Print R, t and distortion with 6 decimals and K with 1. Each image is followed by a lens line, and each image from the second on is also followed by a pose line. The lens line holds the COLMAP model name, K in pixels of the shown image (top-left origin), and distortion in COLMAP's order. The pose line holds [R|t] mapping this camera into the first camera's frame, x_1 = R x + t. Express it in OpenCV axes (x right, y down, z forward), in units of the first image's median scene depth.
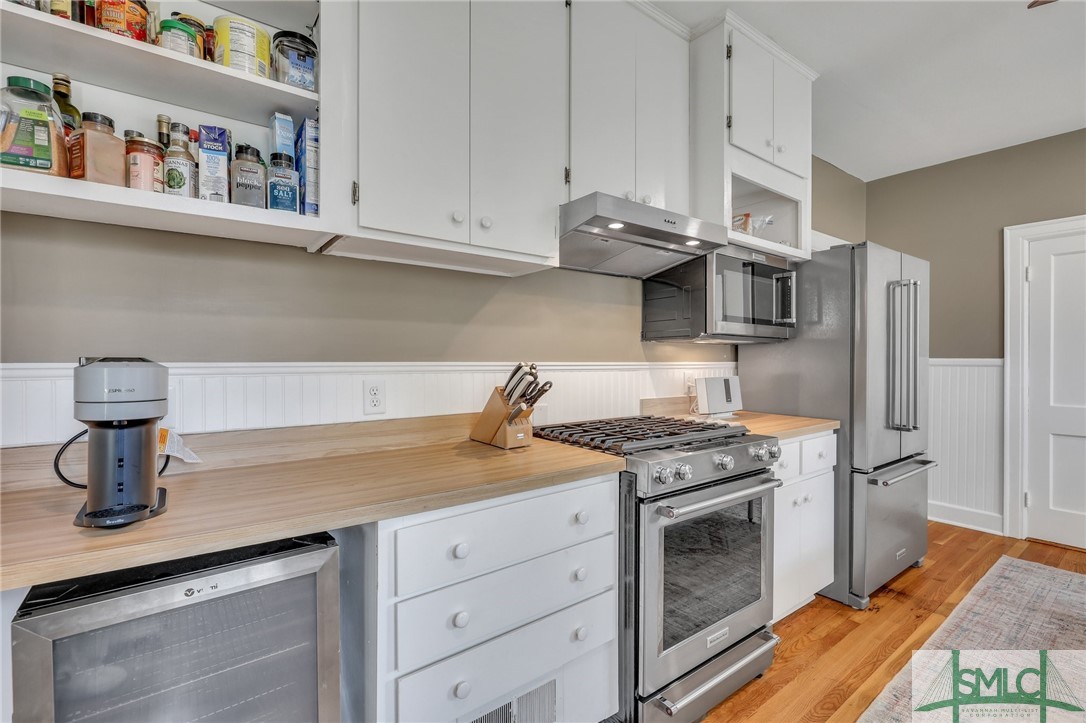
lens RADIAL K [[497.6, 0, 542.2], [0, 497.6, 359.0], [0, 0, 1]] dist [0.003906, 0.000376]
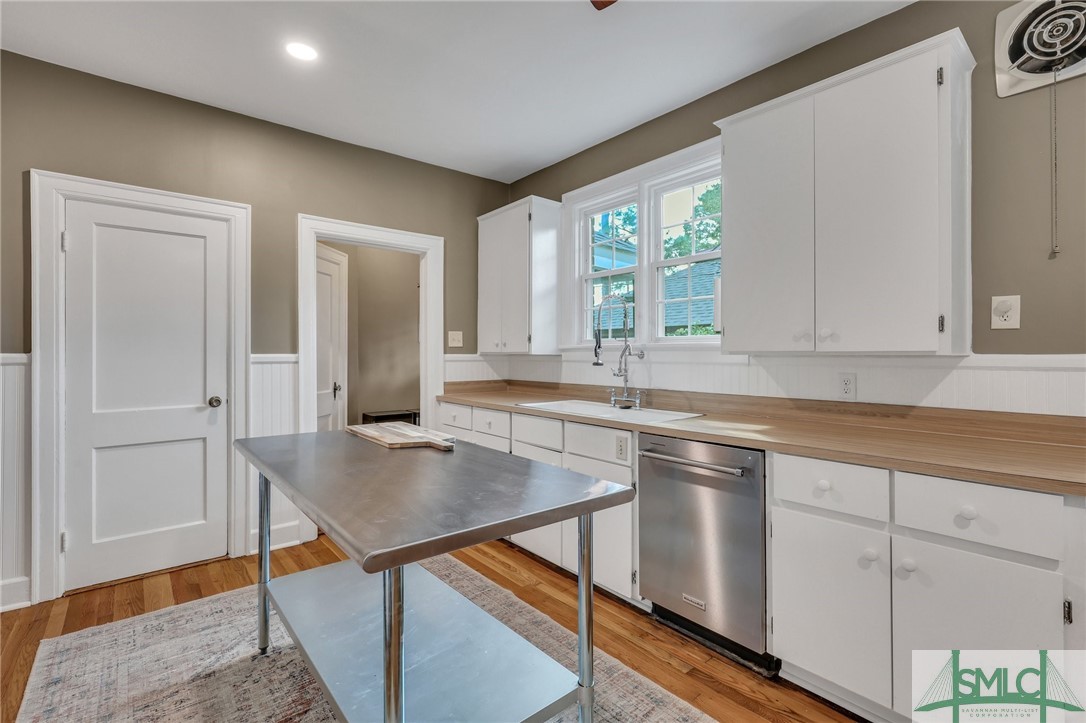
lens RADIAL K [[497.6, 0, 542.1], [0, 497.6, 354.0], [0, 0, 1]] dist [0.003906, 0.000376]
pose [[-0.034926, -0.000412, 0.999390, 0.199052], [0.001613, 0.999999, 0.000469, 0.000475], [-0.999389, 0.001629, -0.034925, 0.314628]]
